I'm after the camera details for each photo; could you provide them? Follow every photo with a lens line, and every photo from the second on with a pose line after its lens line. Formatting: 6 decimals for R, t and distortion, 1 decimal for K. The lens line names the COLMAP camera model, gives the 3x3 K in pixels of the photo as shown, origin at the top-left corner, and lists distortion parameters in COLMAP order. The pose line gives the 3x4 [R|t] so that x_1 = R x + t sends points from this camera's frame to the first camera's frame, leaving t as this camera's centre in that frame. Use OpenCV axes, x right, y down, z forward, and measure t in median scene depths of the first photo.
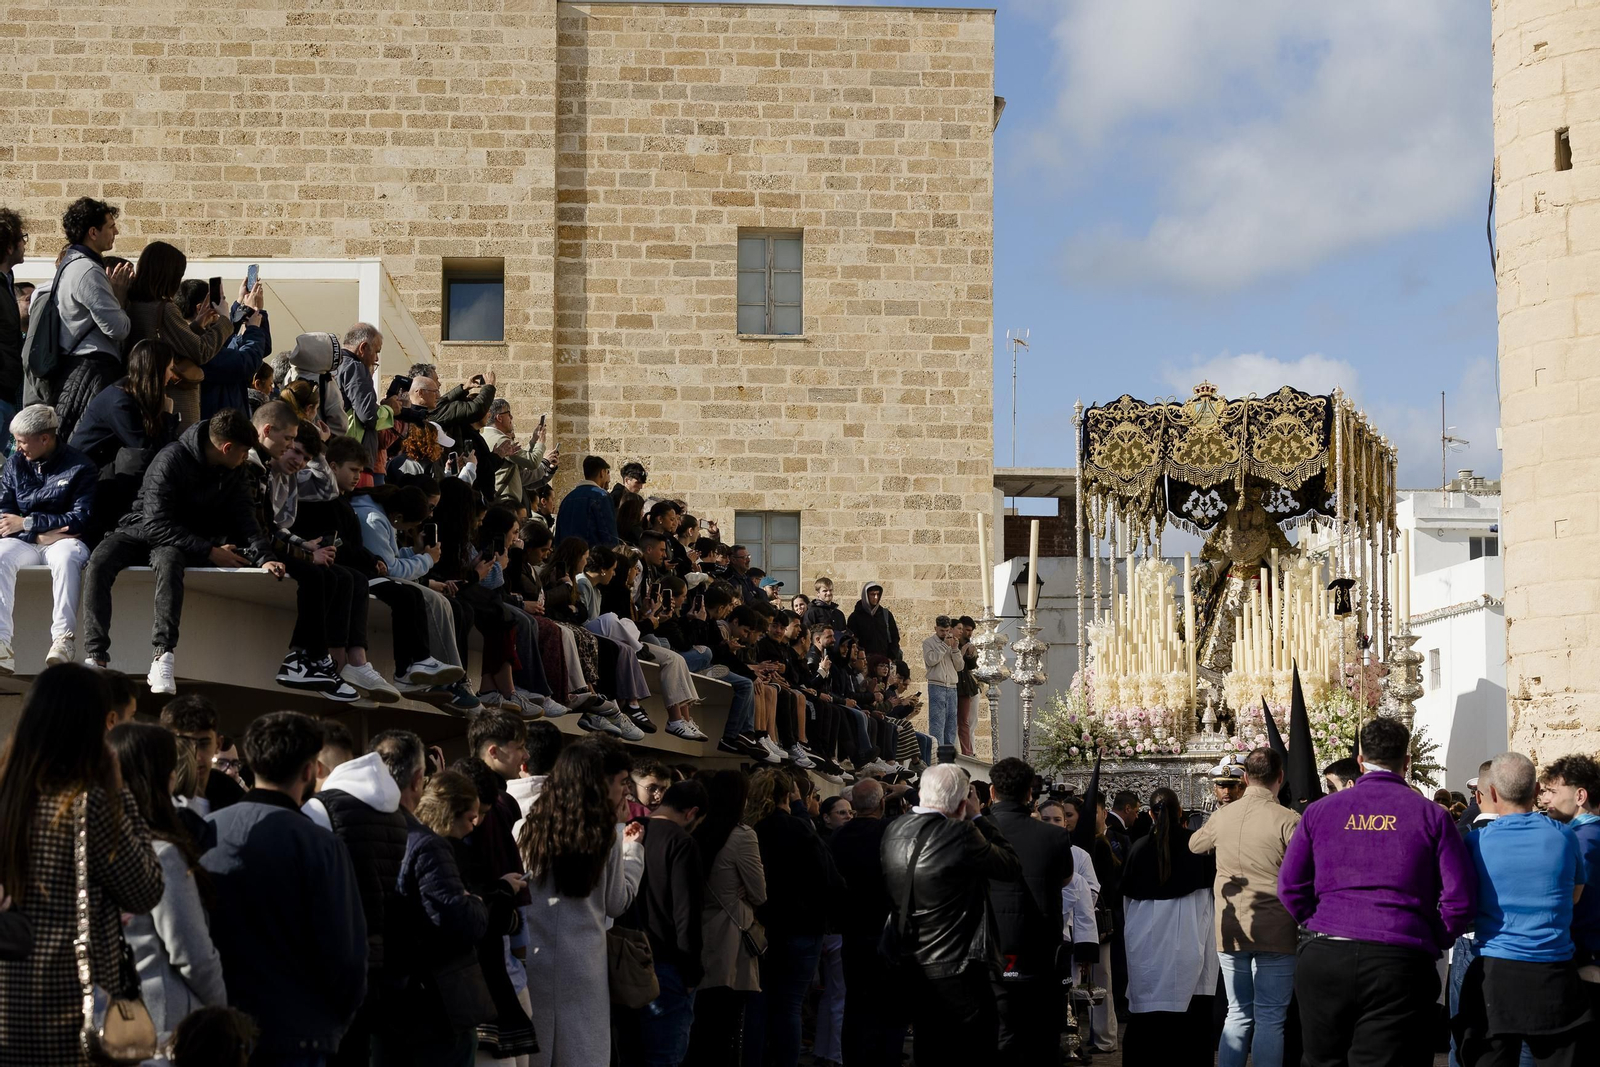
lens RADIAL K [[3202.5, 0, 800.0], [0, 3202.5, 533.5], [0, 0, 1]] dist [0.008526, 0.084964]
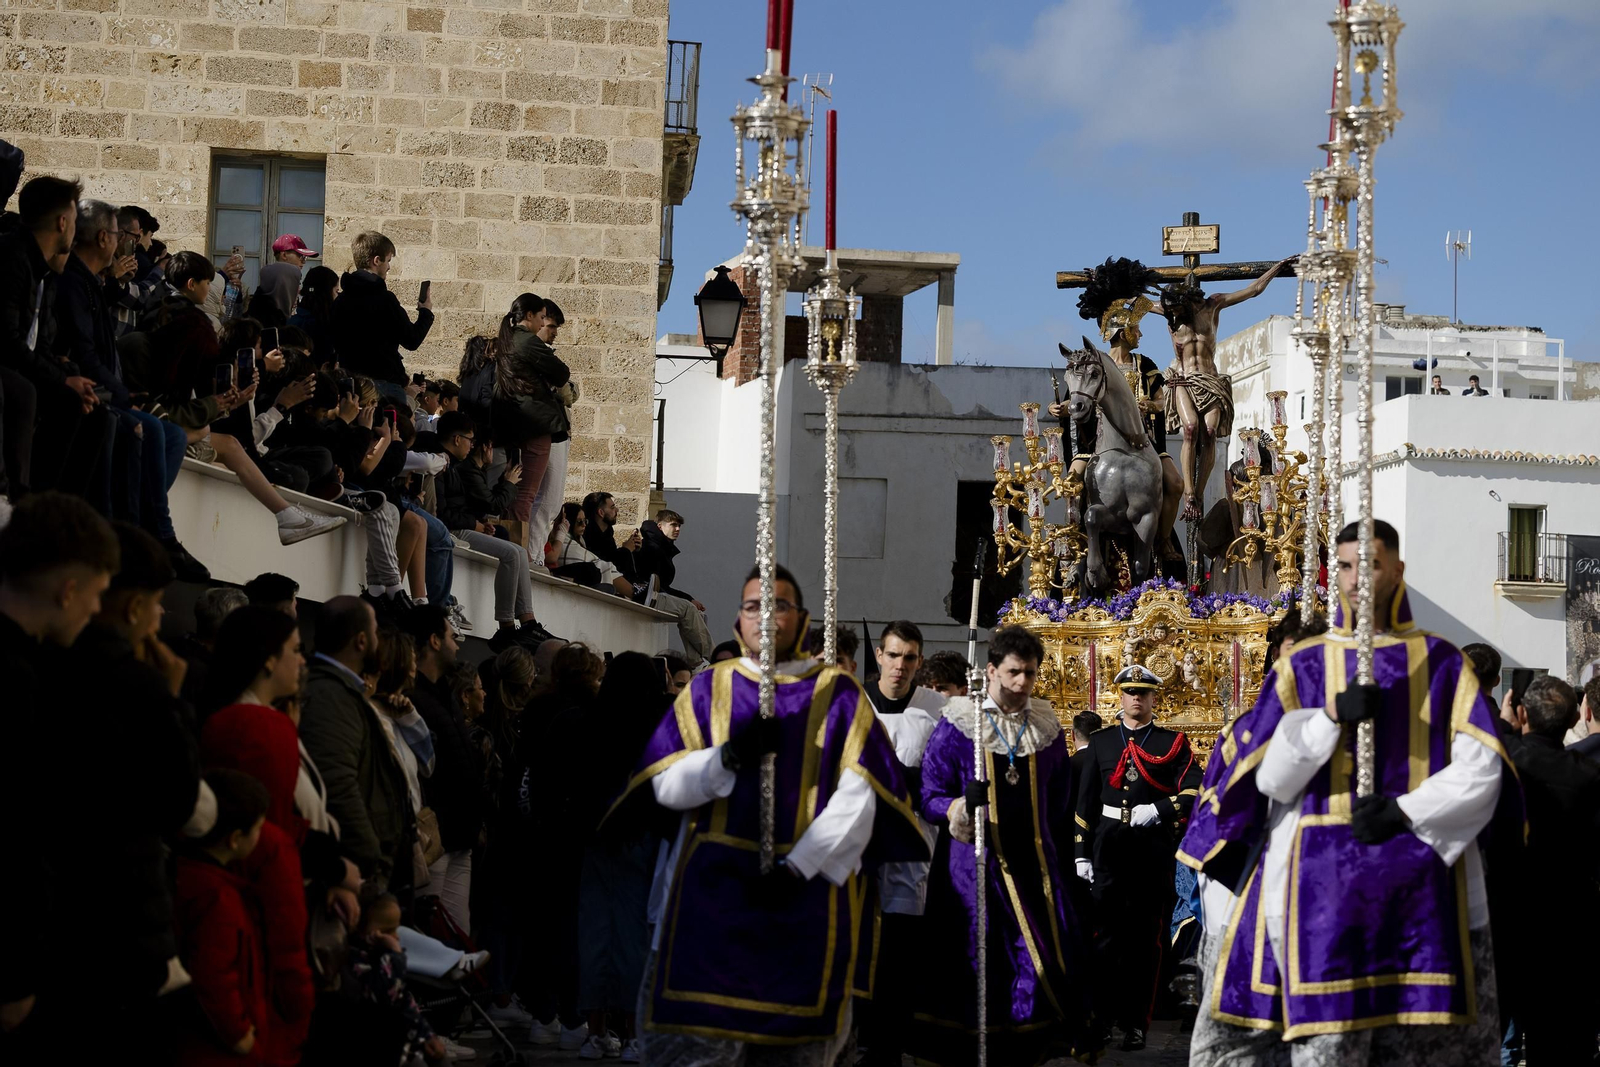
lens RADIAL K [[3202.5, 0, 800.0], [0, 3202.5, 533.5], [0, 0, 1]] dist [0.008526, 0.084964]
pose [[0.998402, 0.037274, 0.042486, 0.063002], [-0.038624, 0.998760, 0.031419, 0.039425], [-0.041262, -0.033010, 0.998603, 0.415820]]
